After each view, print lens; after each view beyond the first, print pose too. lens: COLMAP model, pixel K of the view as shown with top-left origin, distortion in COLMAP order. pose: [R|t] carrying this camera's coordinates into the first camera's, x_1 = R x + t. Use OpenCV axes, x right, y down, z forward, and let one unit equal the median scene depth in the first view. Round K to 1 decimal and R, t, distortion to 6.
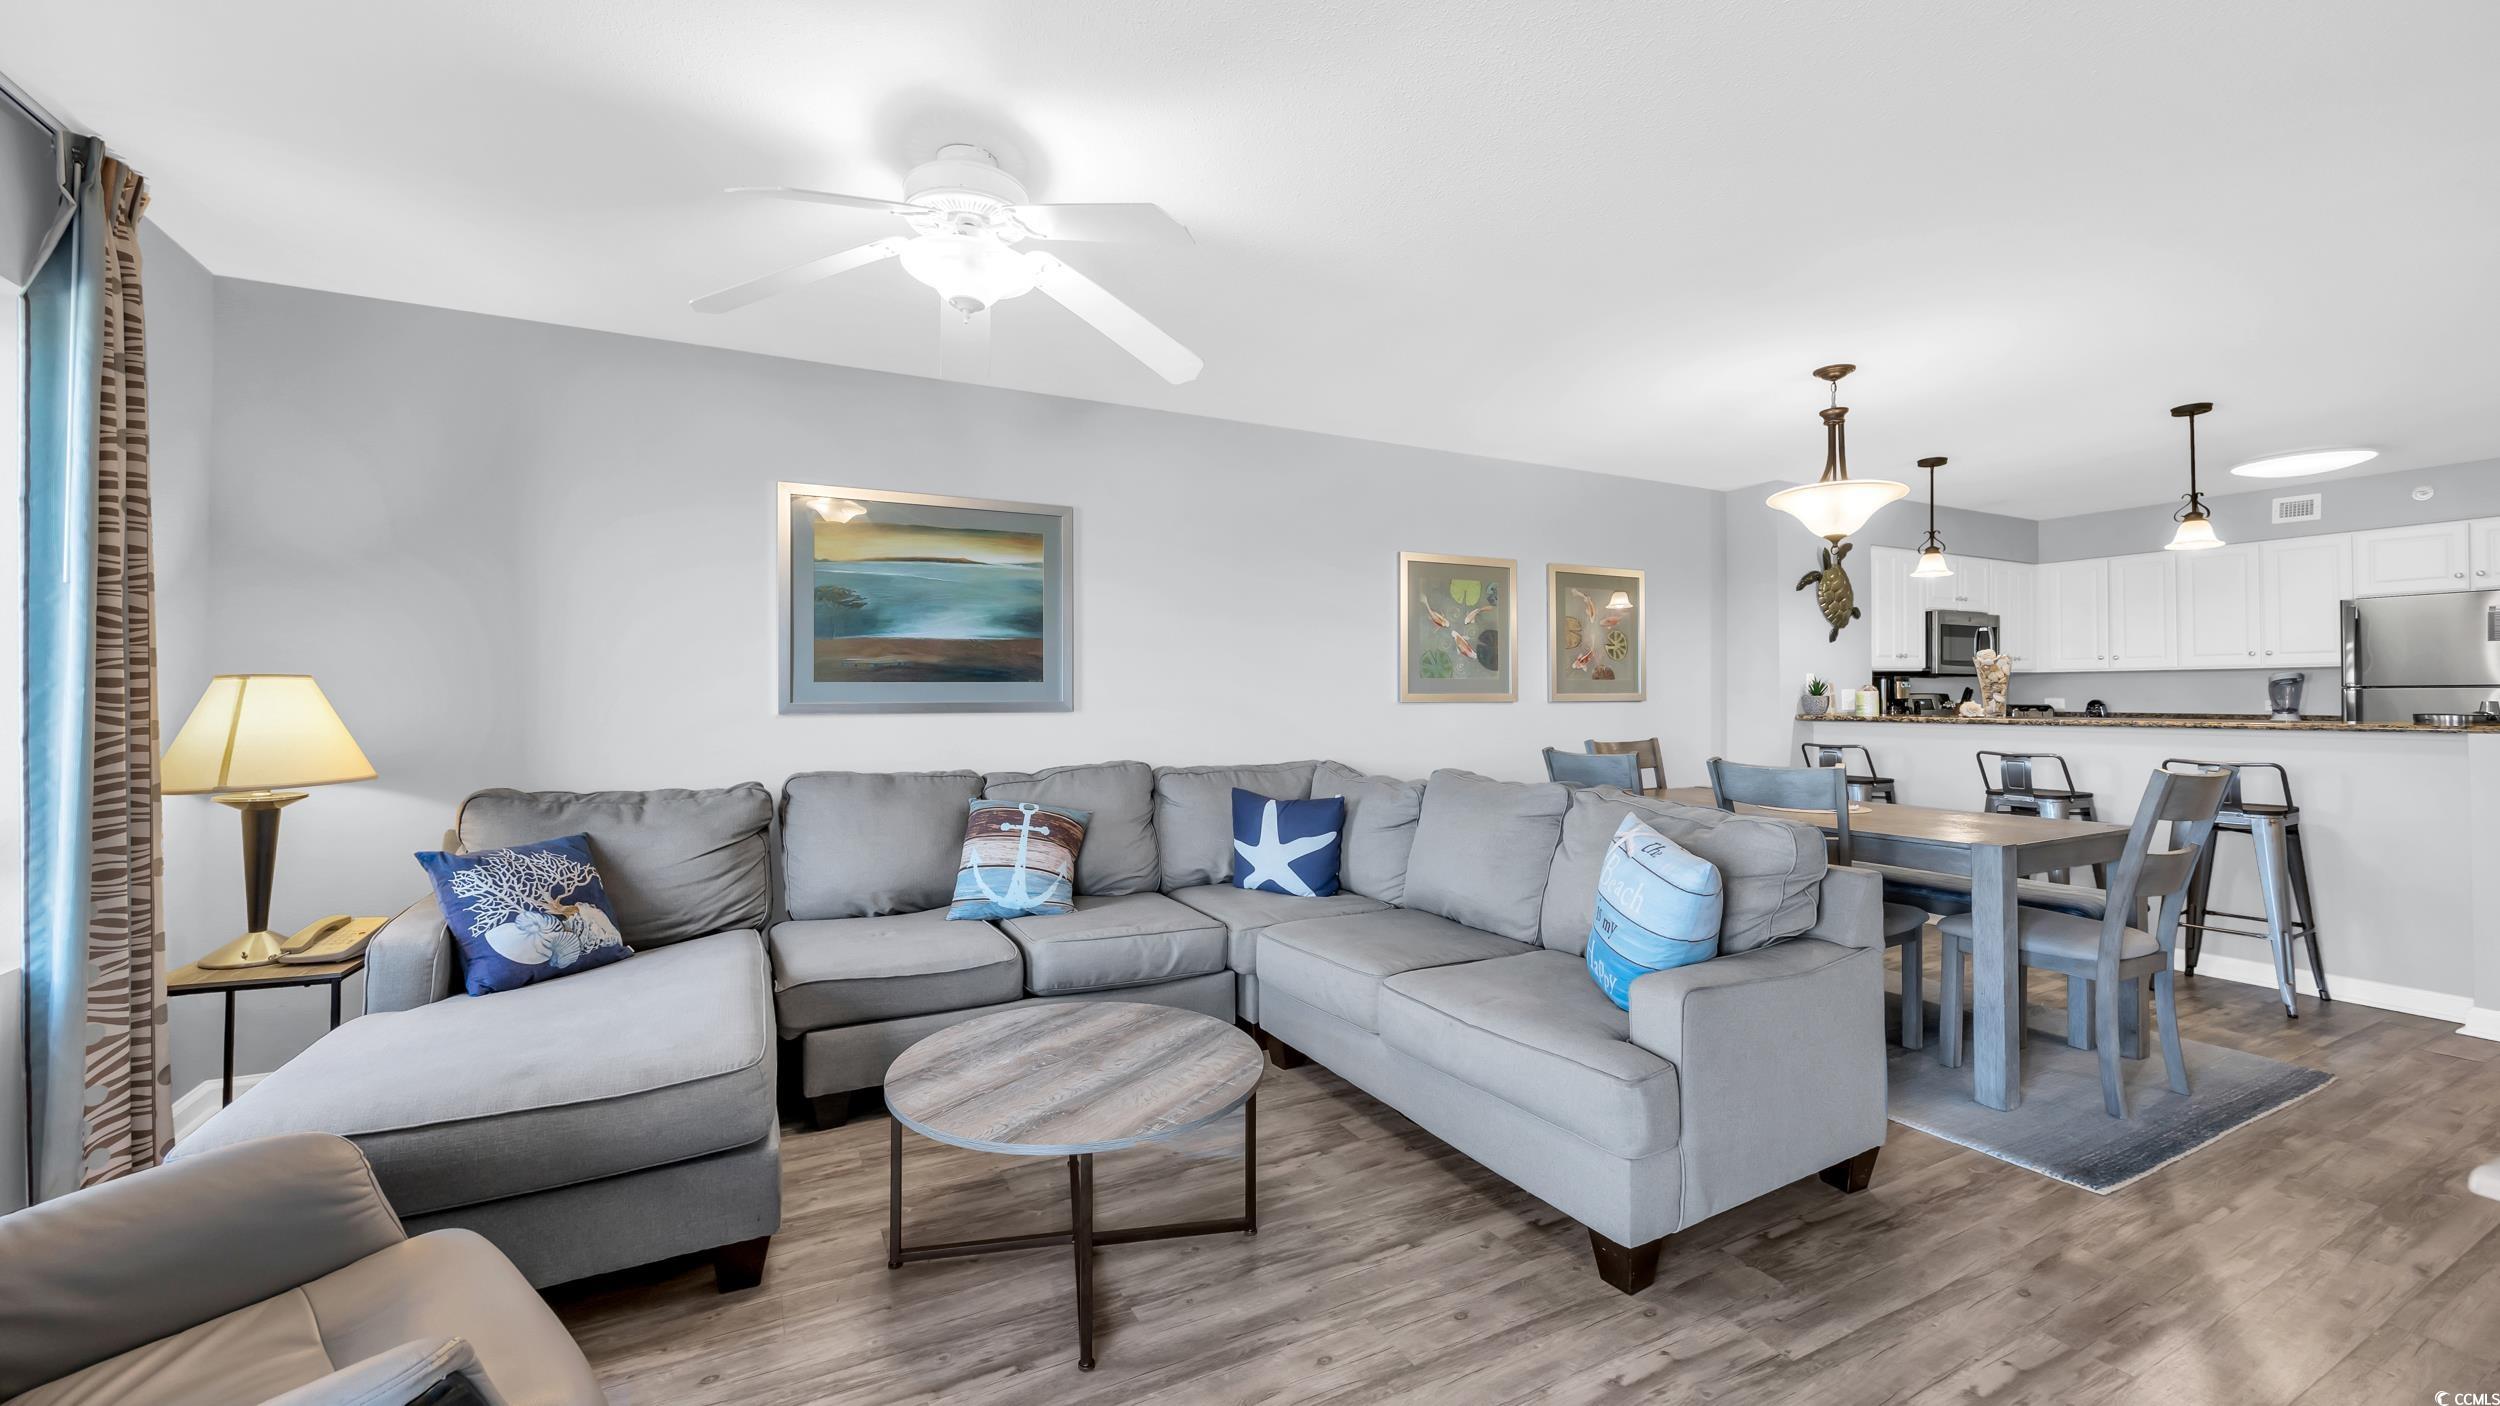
lens RADIAL K [[965.3, 0, 1177.0], [0, 965.3, 678.7], [0, 0, 1]] dist [-0.003187, -0.000112]
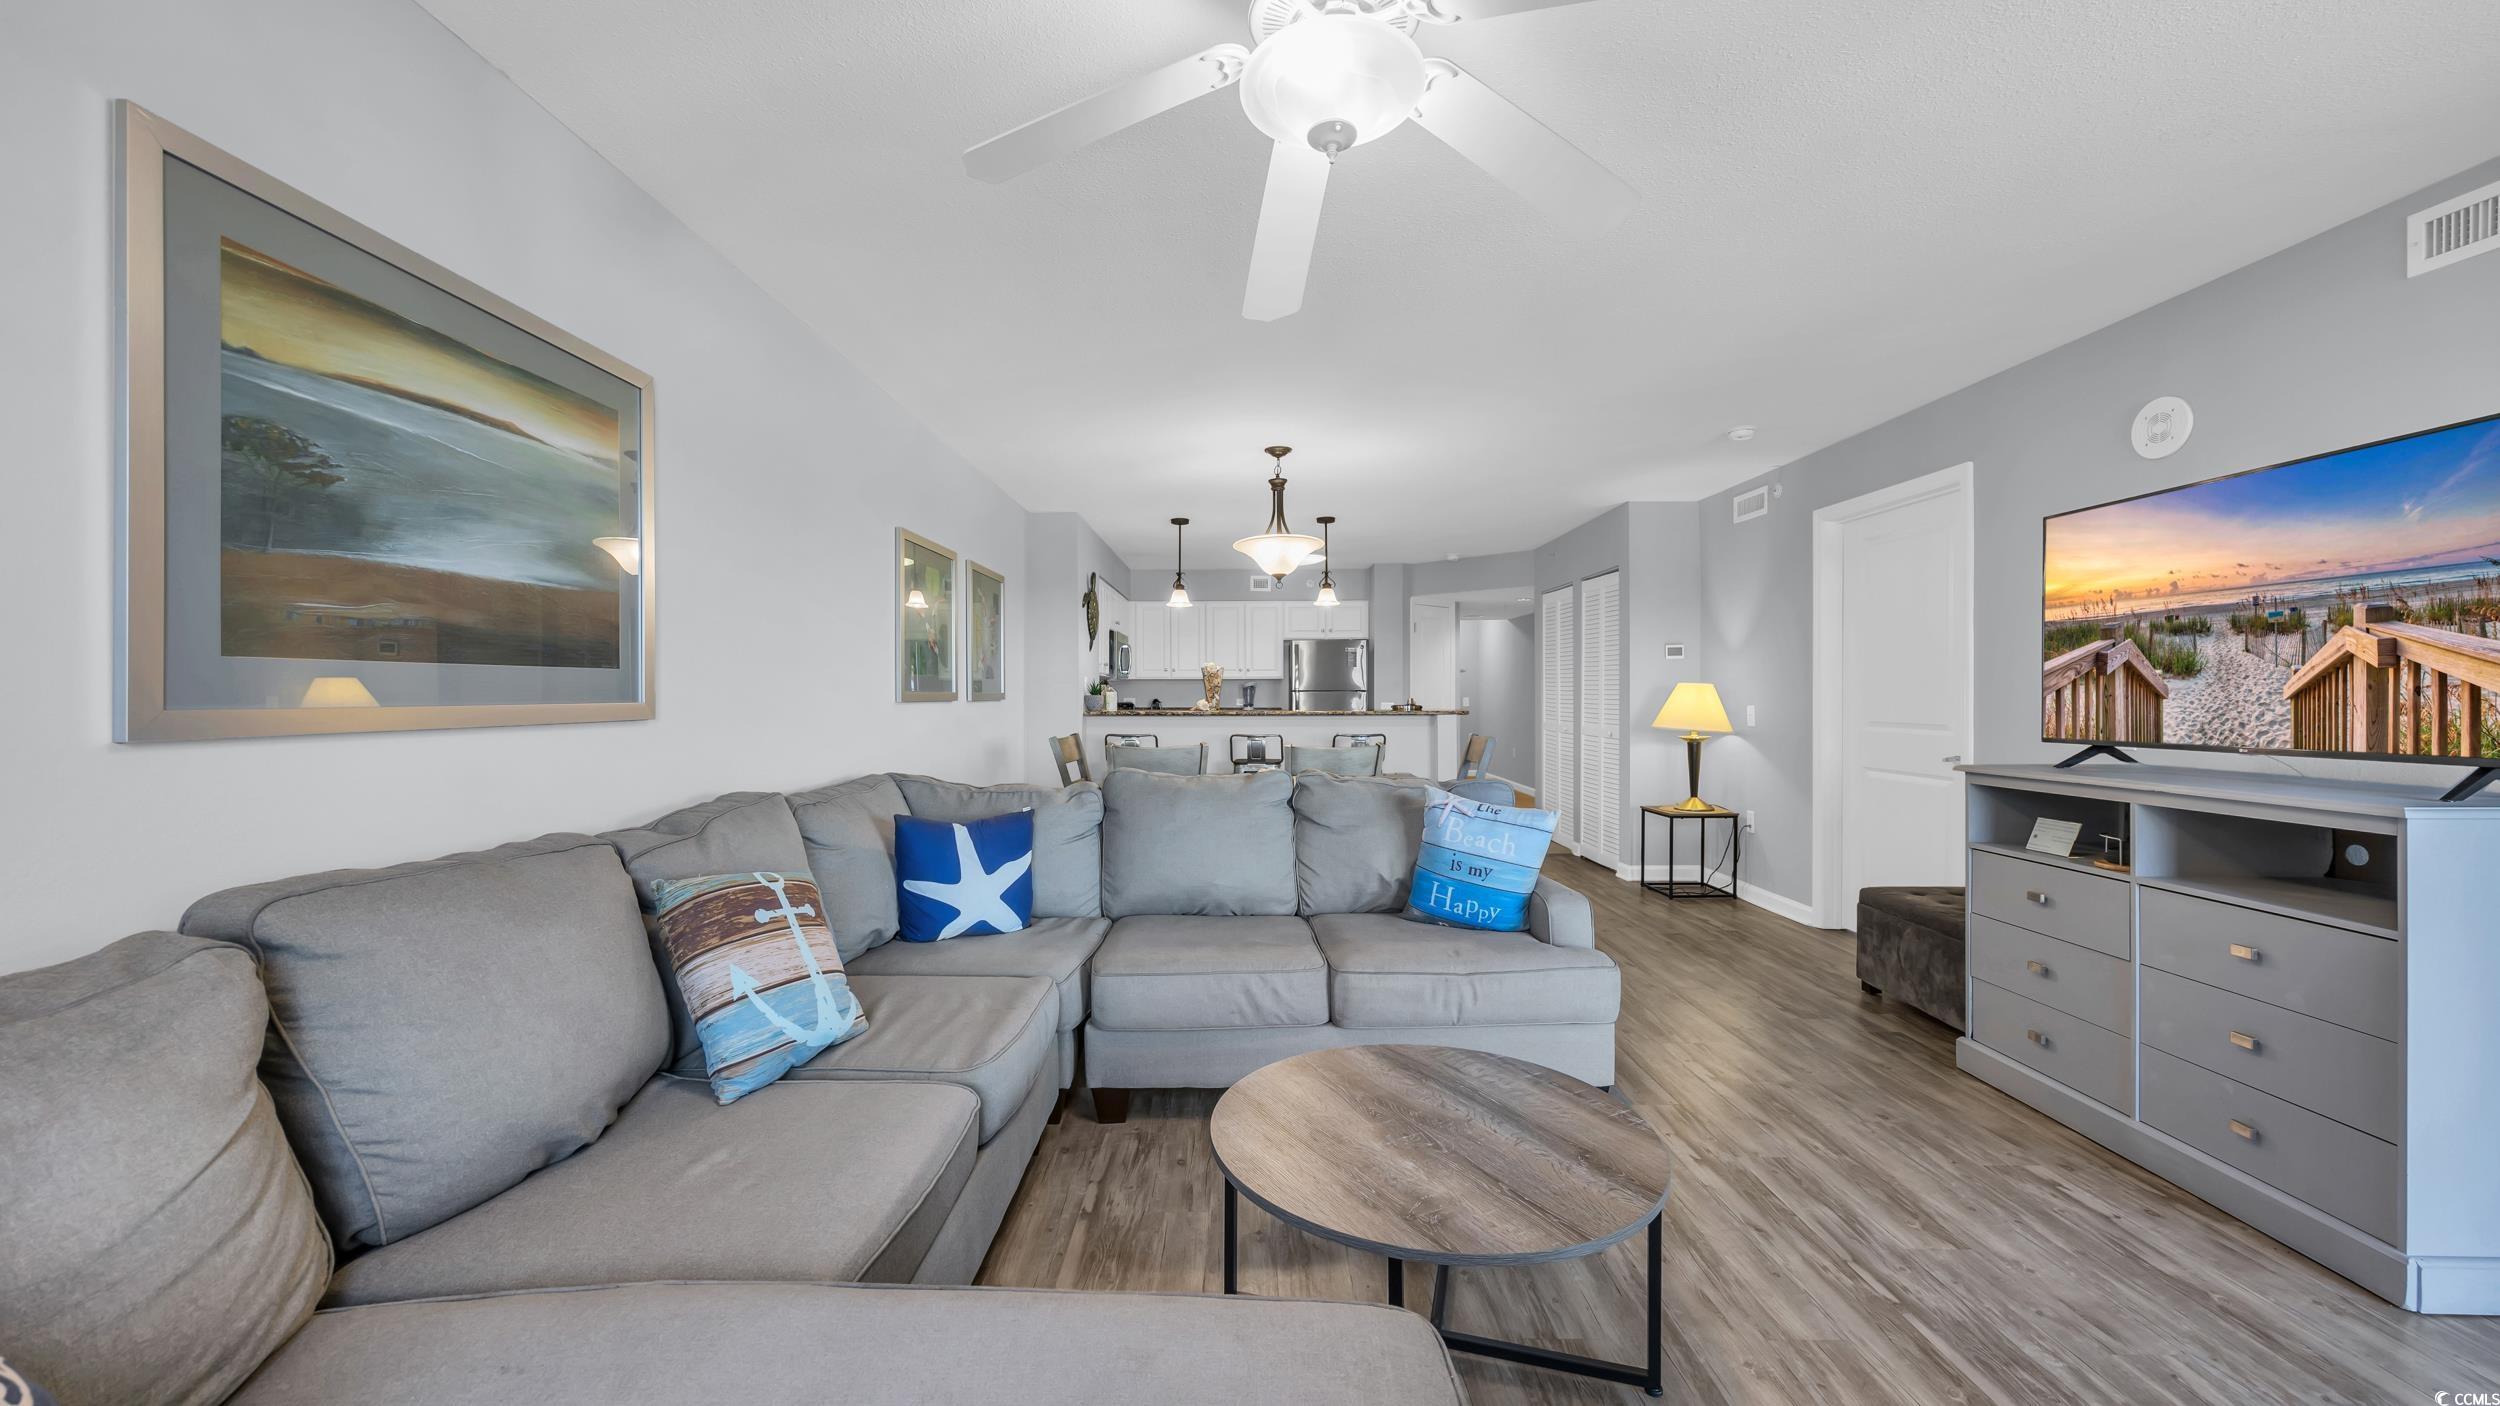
lens RADIAL K [[965.3, 0, 1241.0], [0, 965.3, 695.0], [0, 0, 1]] dist [-0.003187, -0.000112]
pose [[0.444554, 0.000897, 0.895752, -0.528657], [-0.014241, 0.999880, 0.006066, 0.010771], [-0.895639, -0.015453, 0.444513, 0.445679]]
